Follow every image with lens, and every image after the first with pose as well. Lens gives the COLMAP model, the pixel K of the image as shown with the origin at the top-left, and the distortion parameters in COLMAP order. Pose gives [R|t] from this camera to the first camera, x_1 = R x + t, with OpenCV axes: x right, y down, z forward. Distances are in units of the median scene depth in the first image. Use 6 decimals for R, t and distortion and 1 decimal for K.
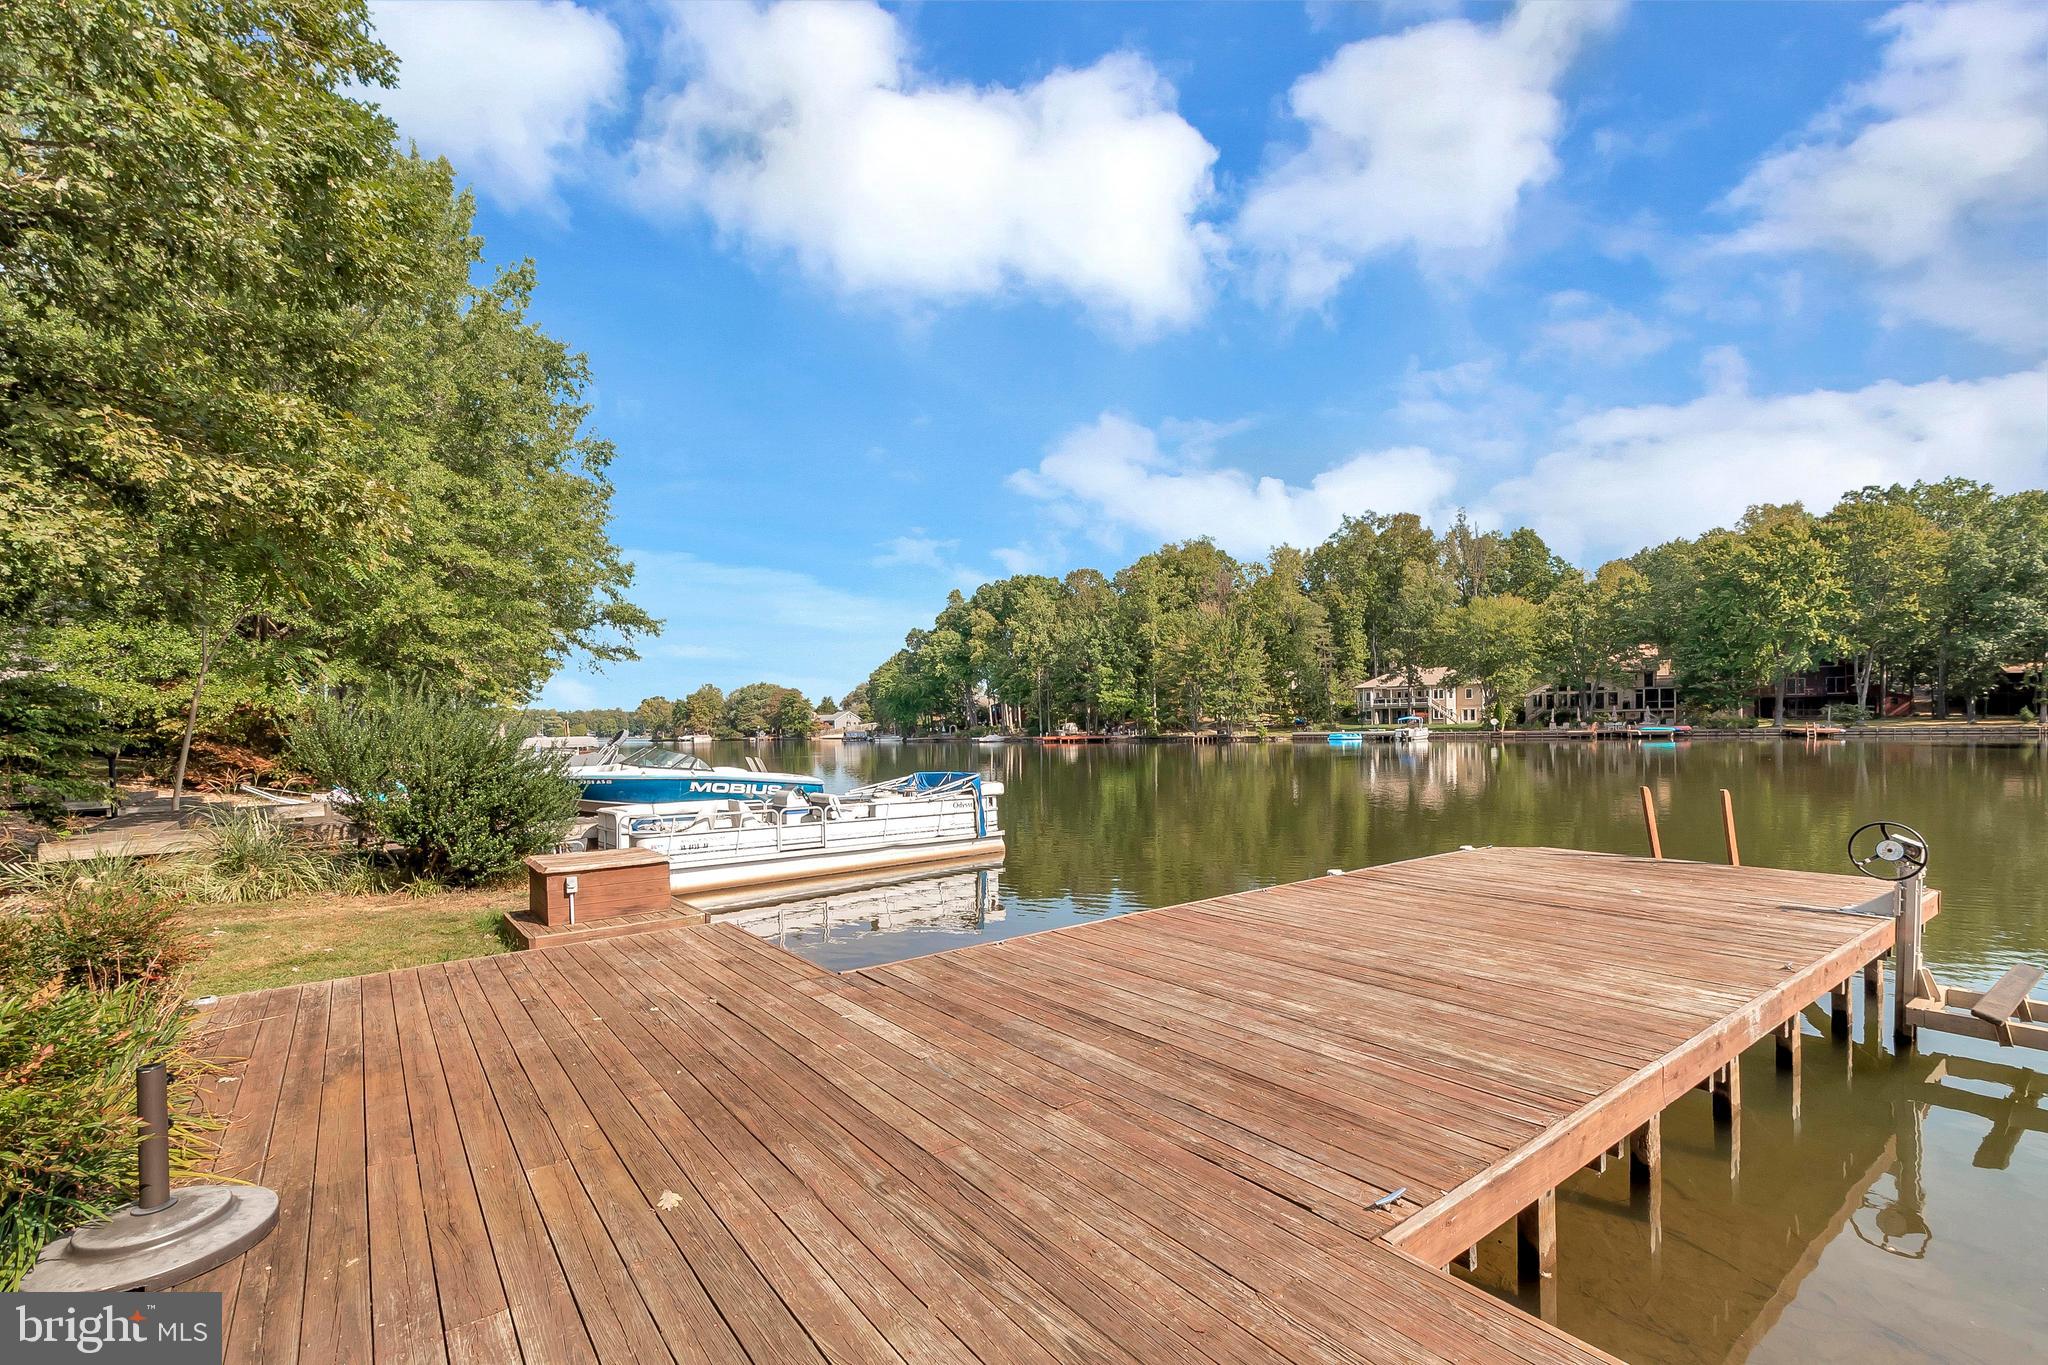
lens RADIAL K [[889.1, 0, 1029.1], [0, 889.1, 748.0], [0, 0, 1]] dist [0.023397, -0.009585]
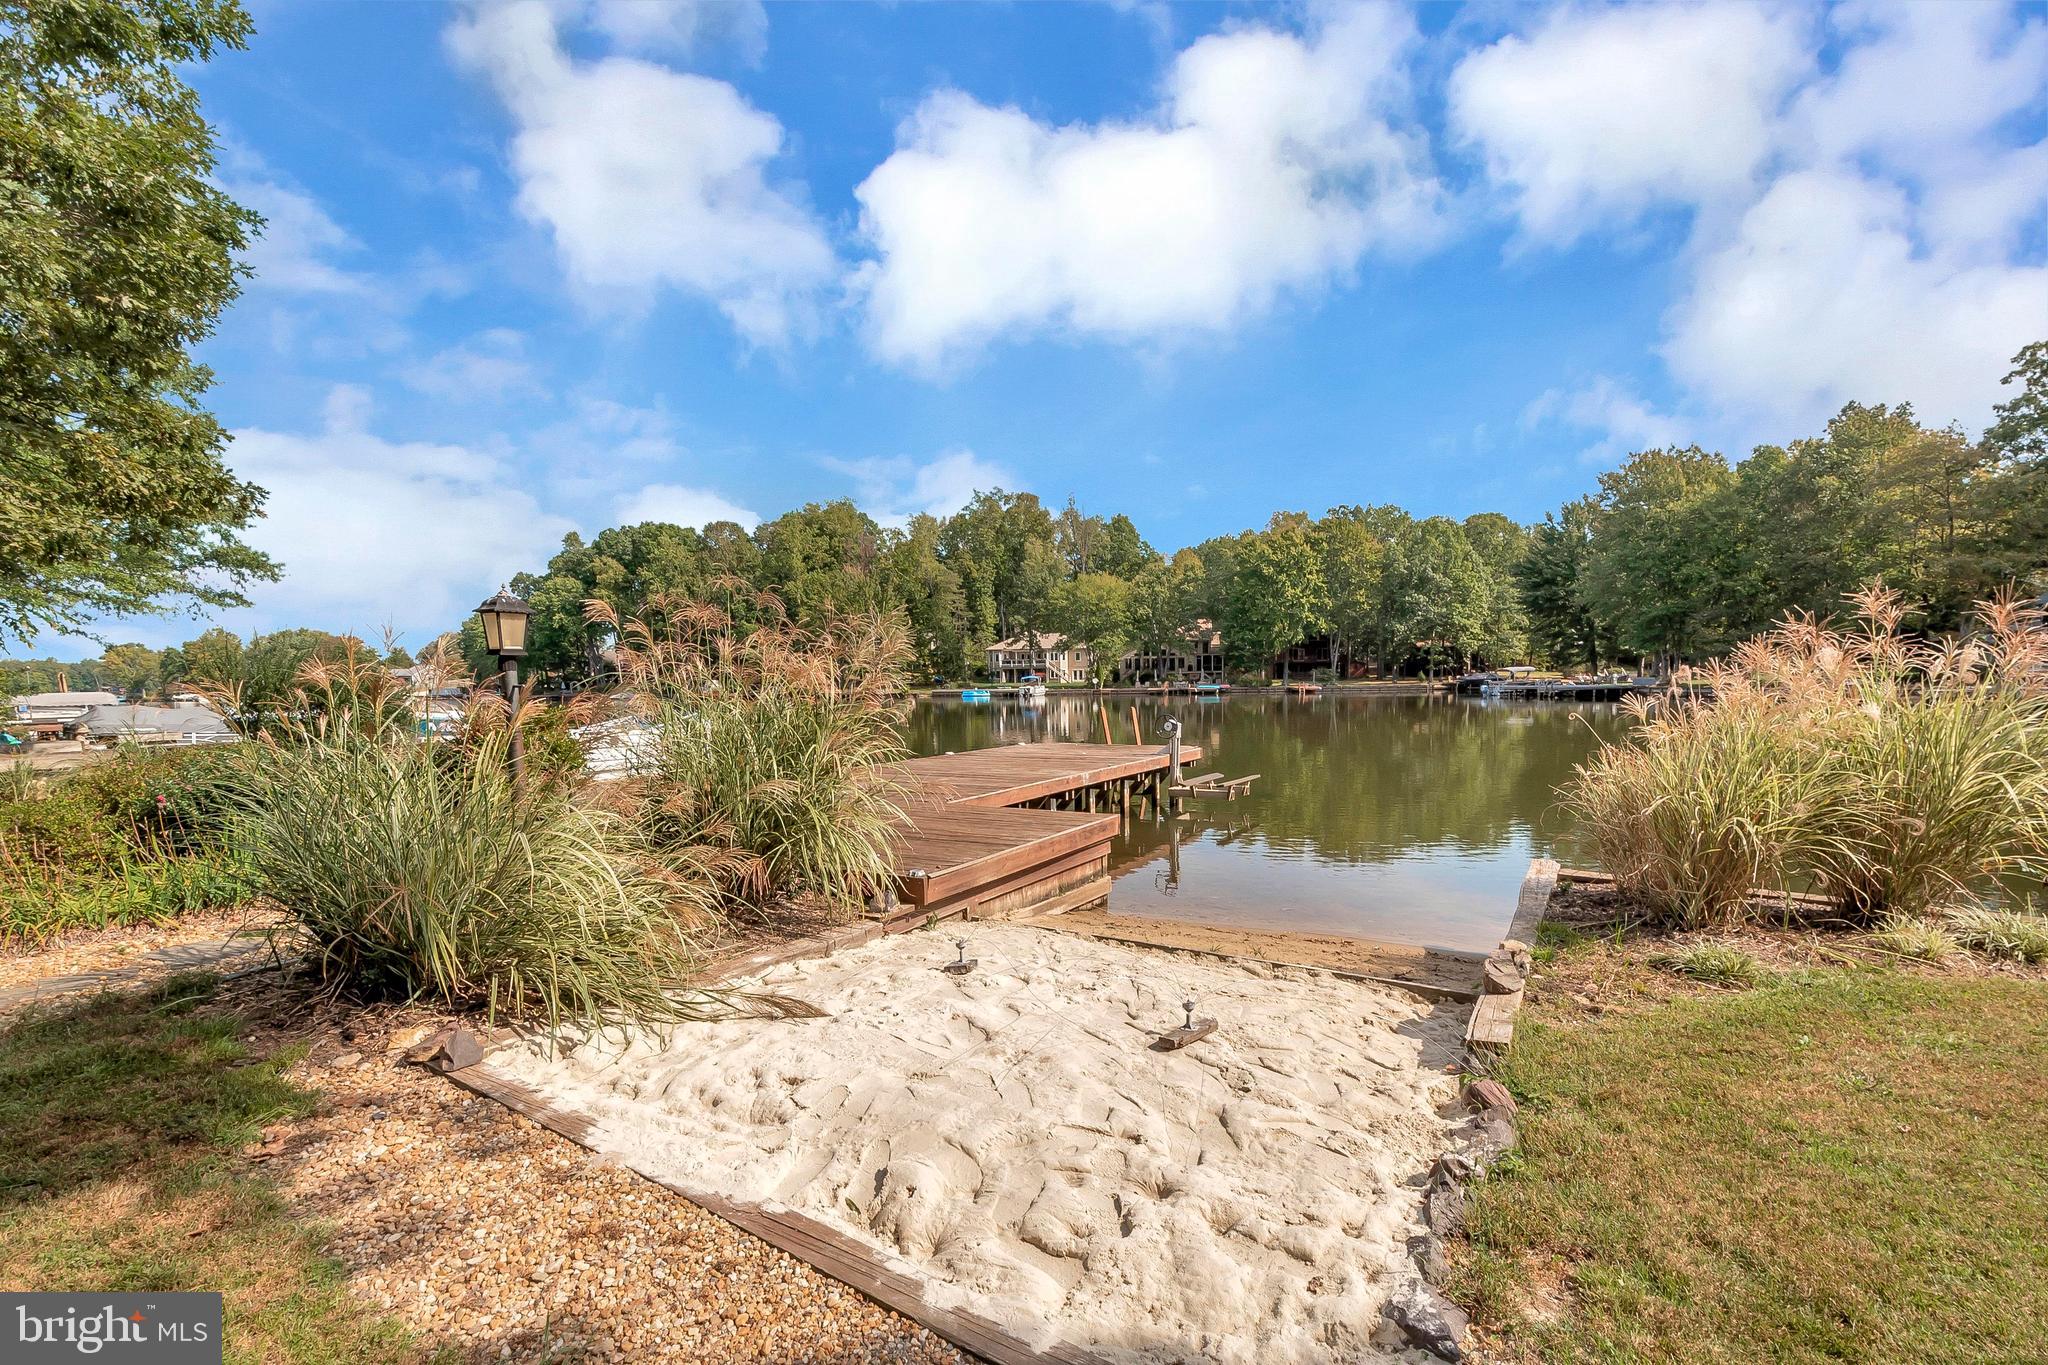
lens RADIAL K [[889.1, 0, 1029.1], [0, 889.1, 748.0], [0, 0, 1]] dist [0.023397, -0.009585]
pose [[0.922915, -0.024272, 0.384238, -0.012941], [0.006509, 0.998852, 0.047461, 0.002533], [-0.384949, -0.041301, 0.922013, -0.045952]]
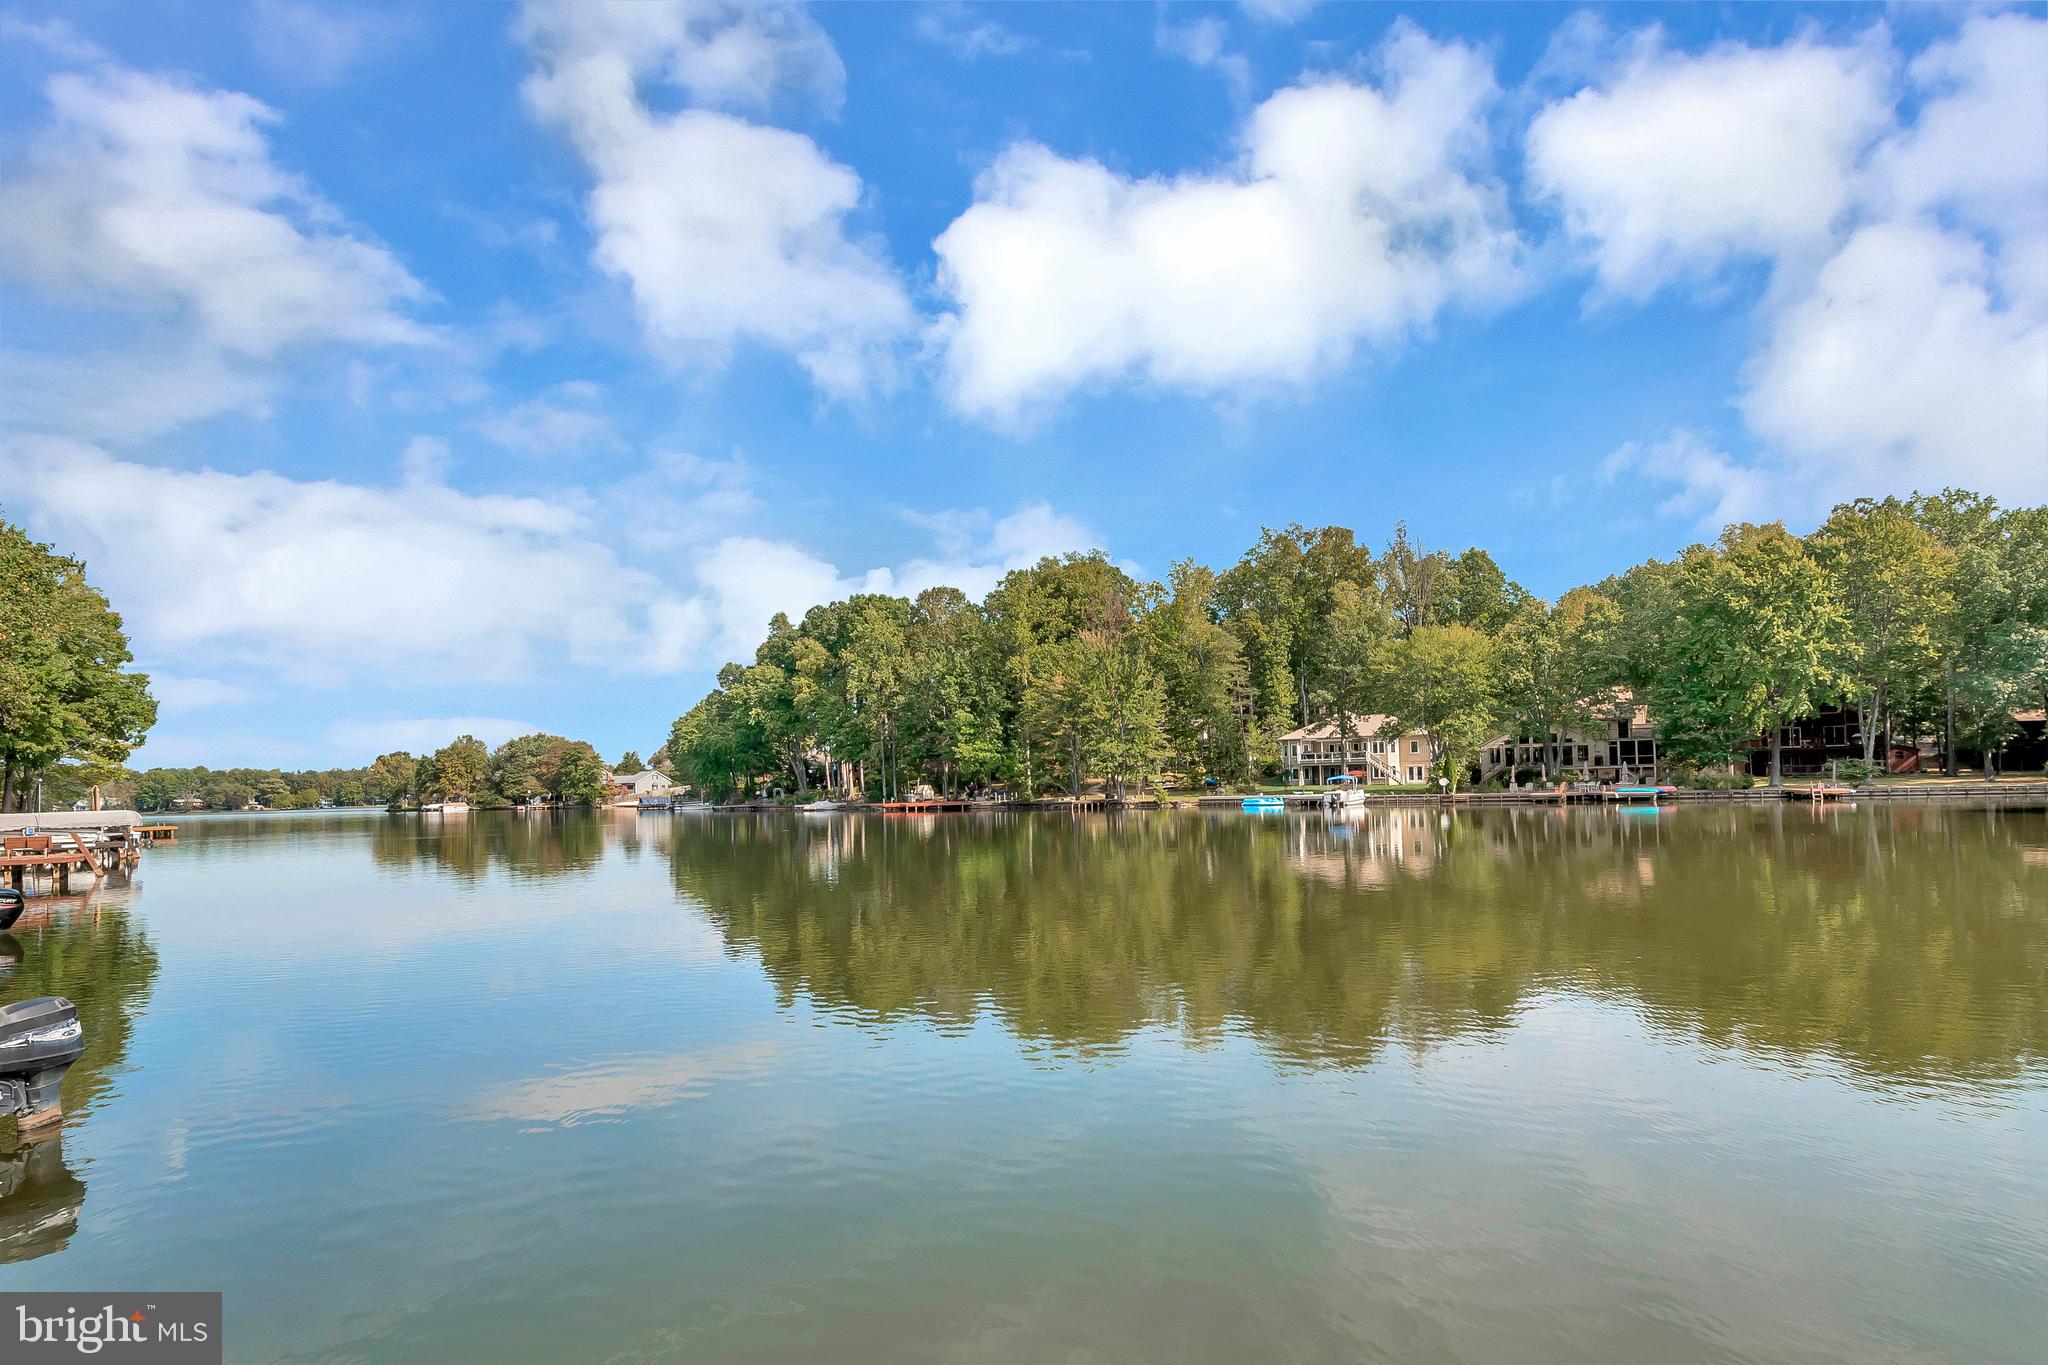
lens RADIAL K [[1084.0, 0, 1025.1], [0, 1084.0, 760.6], [0, 0, 1]] dist [0.032016, -0.028085]
pose [[0.994322, -0.001907, 0.106393, 0.040131], [0.007235, 0.998737, -0.049719, -0.002311], [-0.106163, 0.050207, 0.993080, 0.066292]]
